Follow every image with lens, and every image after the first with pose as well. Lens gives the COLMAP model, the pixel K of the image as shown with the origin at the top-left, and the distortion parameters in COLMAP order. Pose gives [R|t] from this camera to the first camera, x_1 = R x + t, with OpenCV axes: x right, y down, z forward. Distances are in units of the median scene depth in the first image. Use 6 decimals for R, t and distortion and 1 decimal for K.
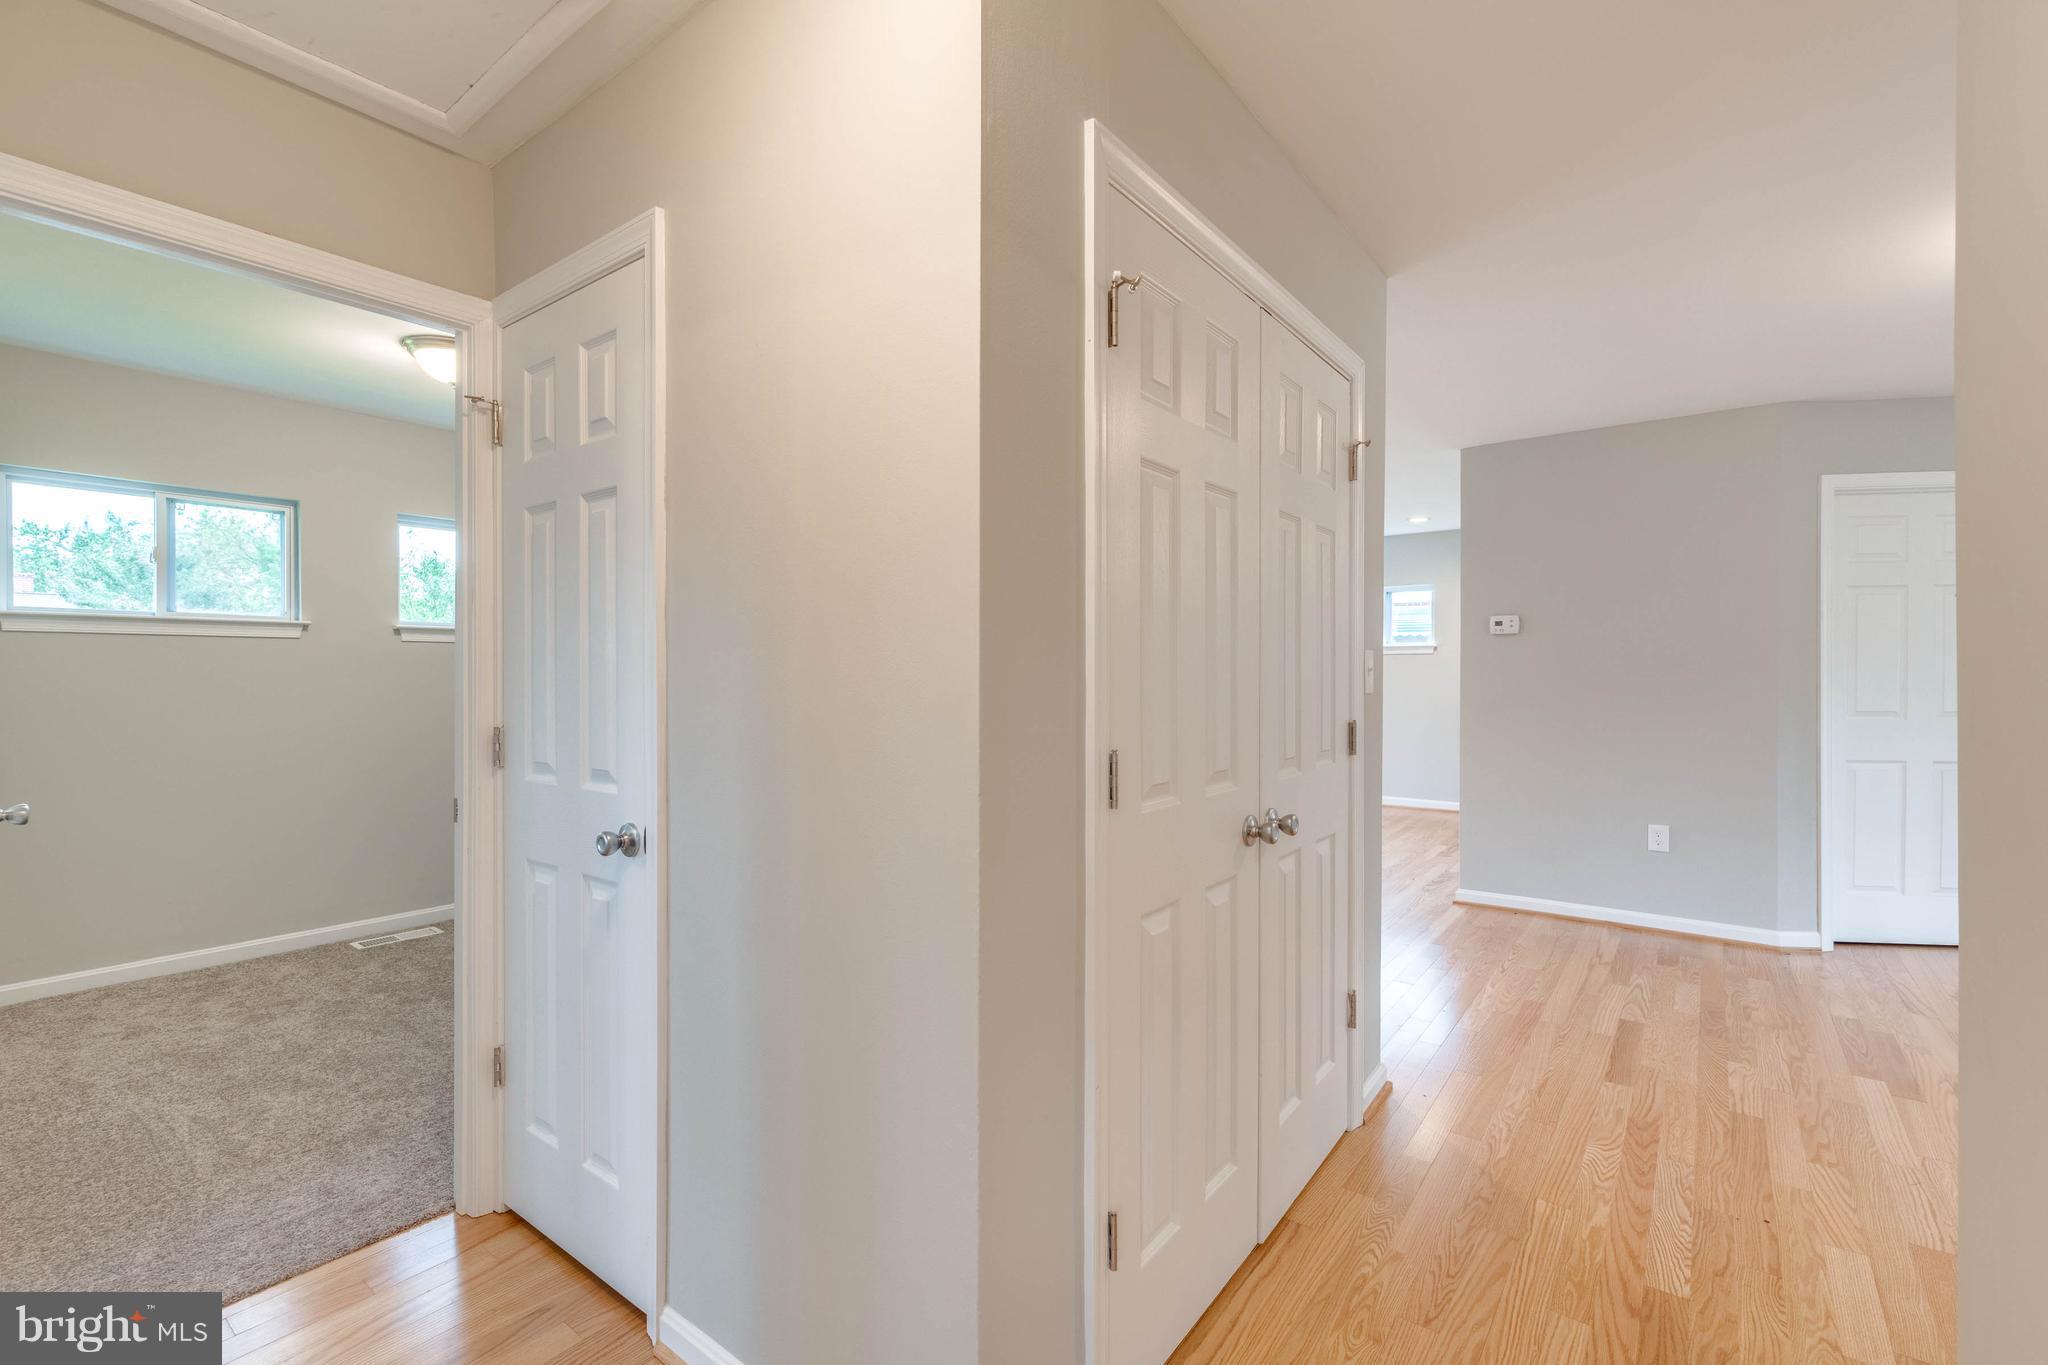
lens RADIAL K [[895.7, 0, 1024.0], [0, 895.7, 682.5], [0, 0, 1]] dist [-0.000117, -0.000163]
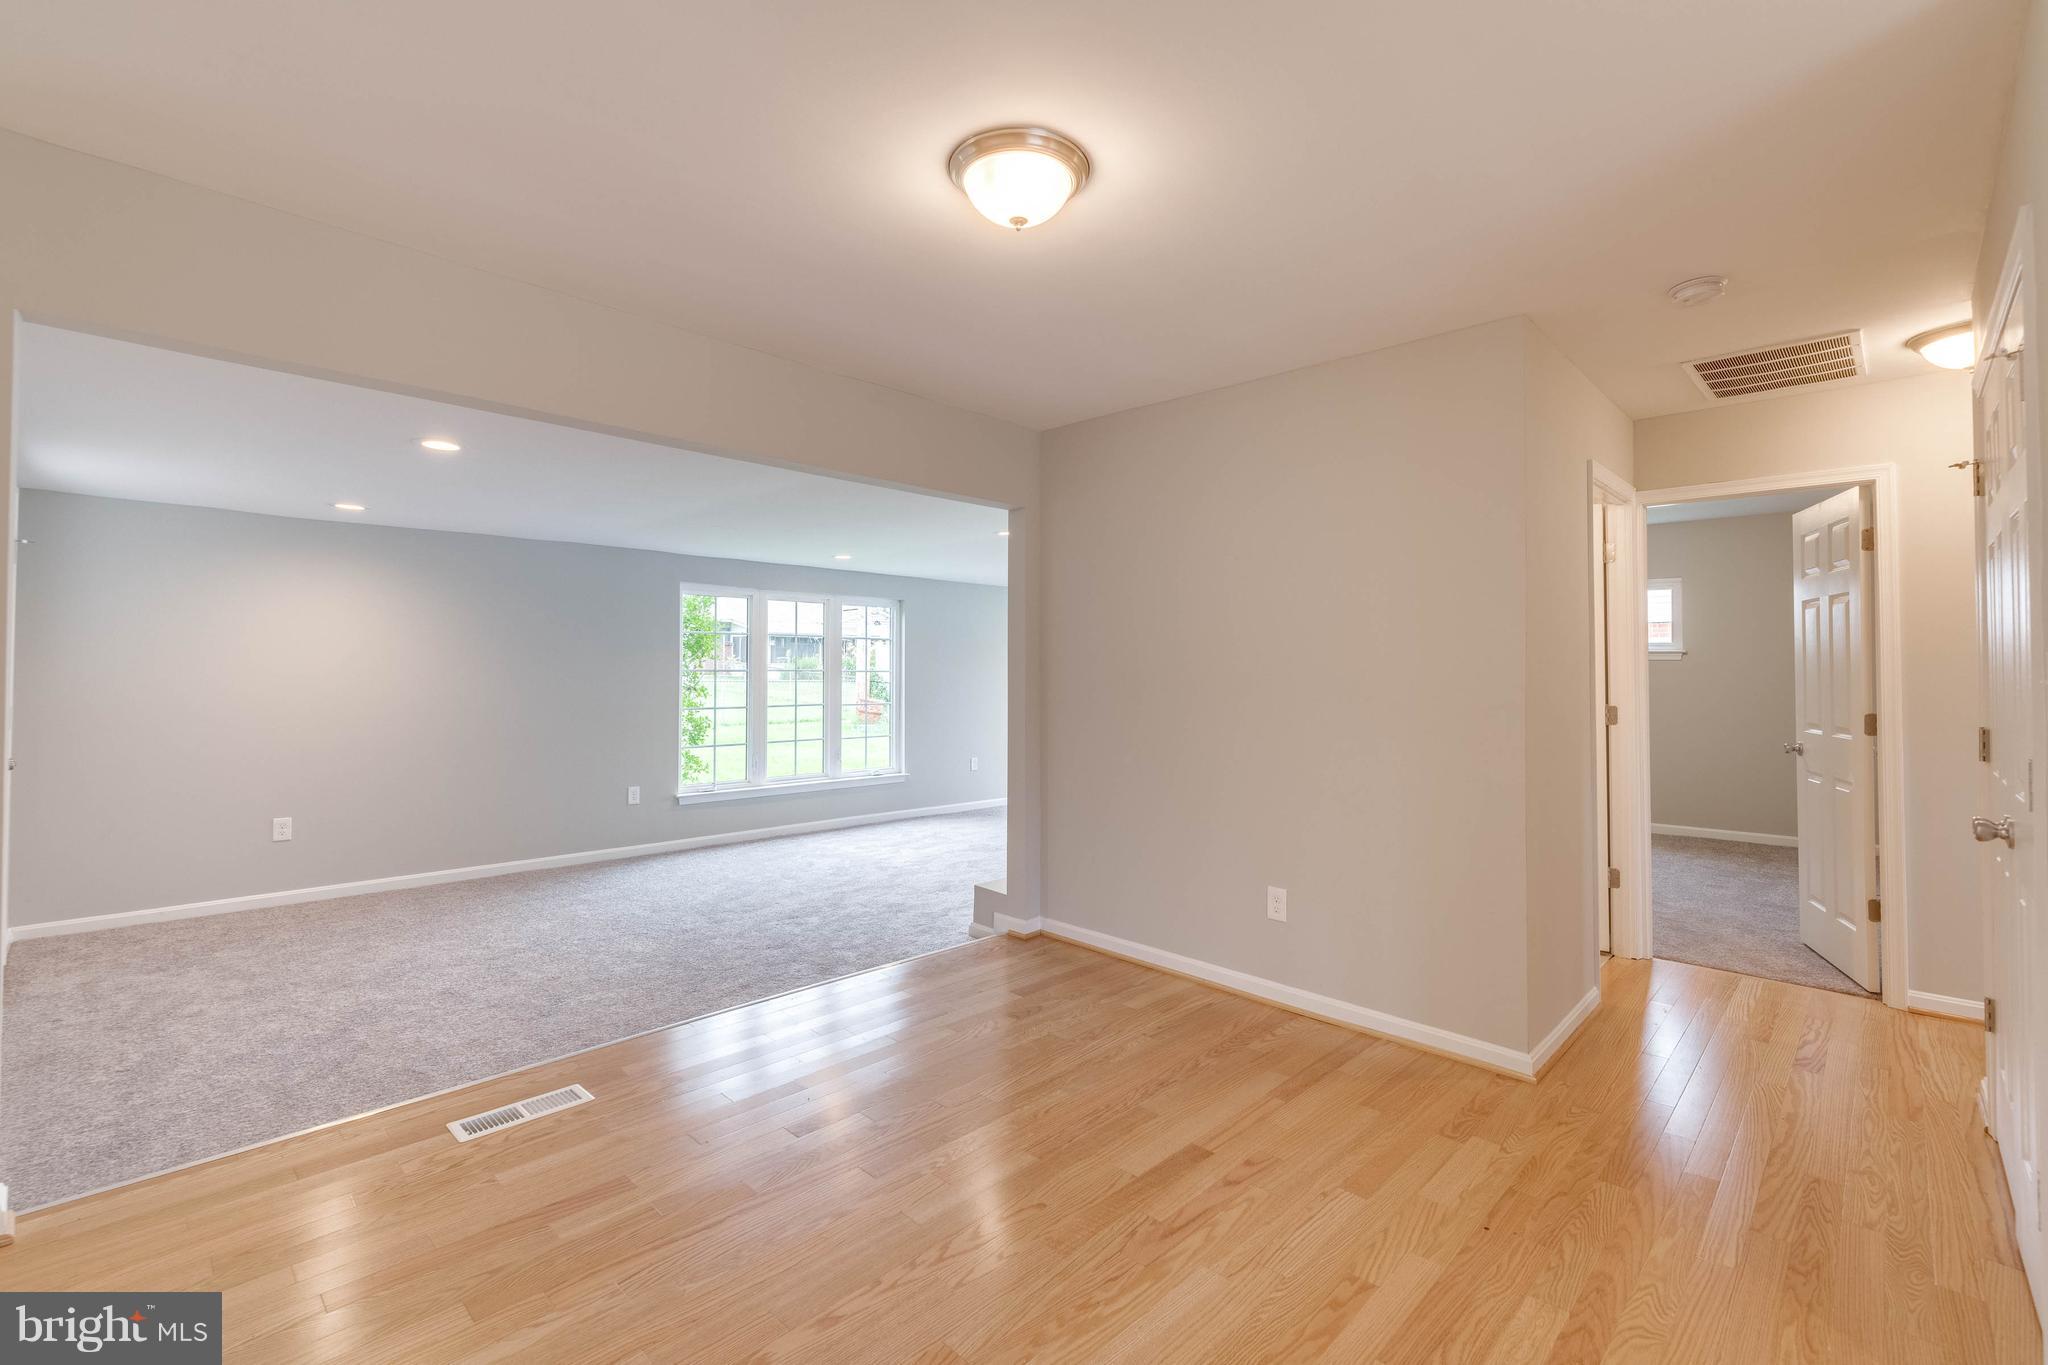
lens RADIAL K [[900.5, 0, 1027.0], [0, 900.5, 649.6], [0, 0, 1]] dist [0.000352, 0.000049]
pose [[-0.993804, 0.000451, 0.111149, 0.812047], [-0.001125, 0.999900, -0.014111, -0.023640], [-0.111145, -0.014148, -0.993704, 1.369207]]
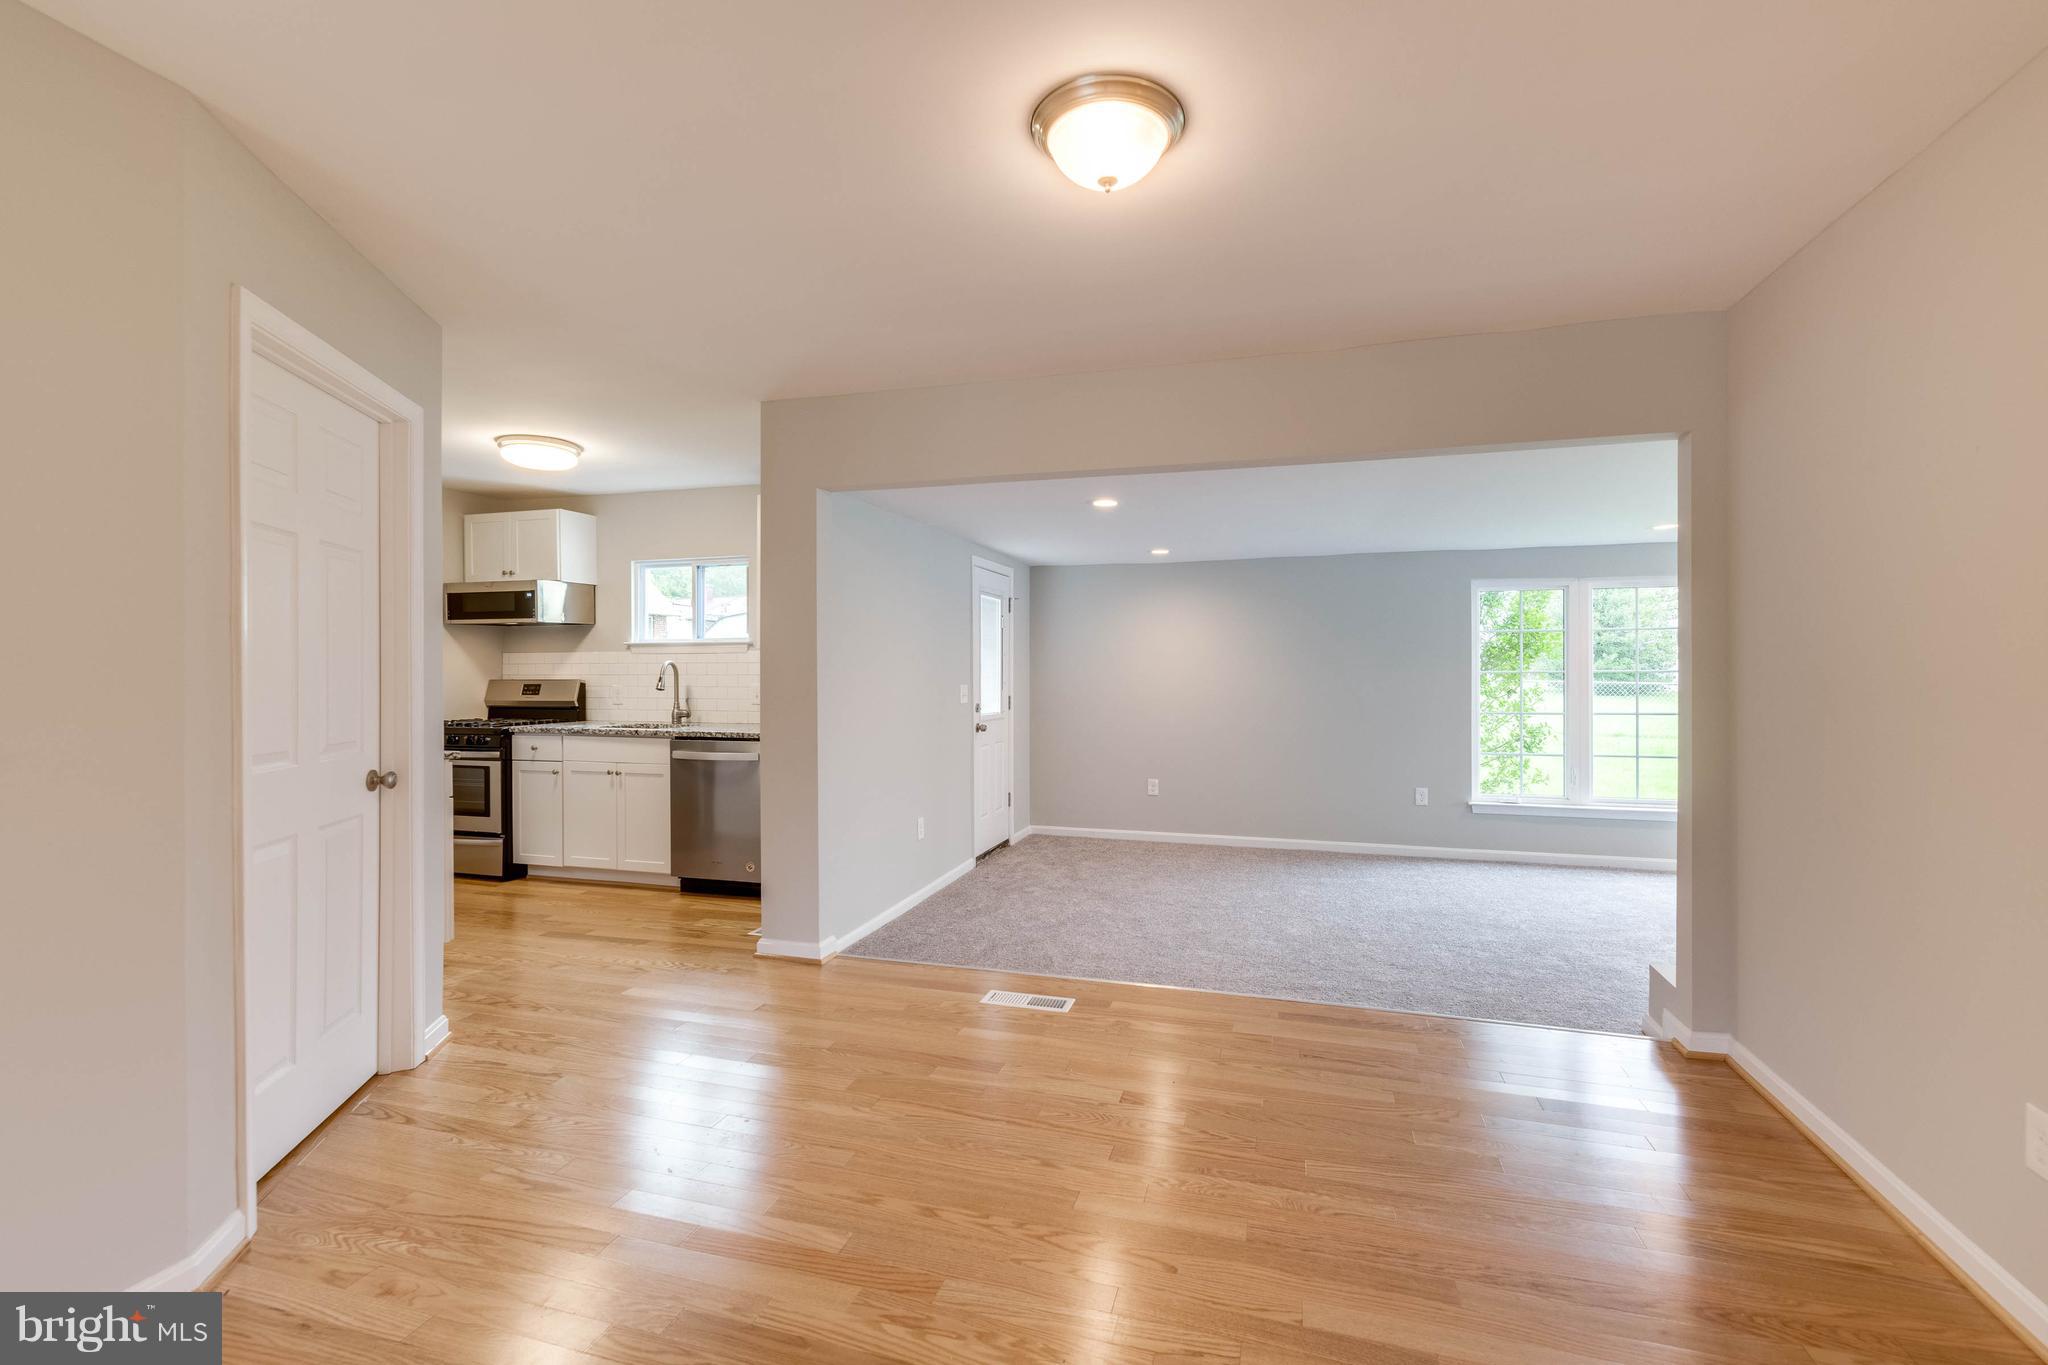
lens RADIAL K [[884.7, 0, 1032.5], [0, 884.7, 673.4], [0, 0, 1]] dist [-0.000860, -0.000222]
pose [[-0.359992, 0.001764, 0.932954, 0.347853], [0.011685, 0.999928, 0.002618, -0.017734], [-0.932882, 0.011844, -0.359987, 0.978878]]
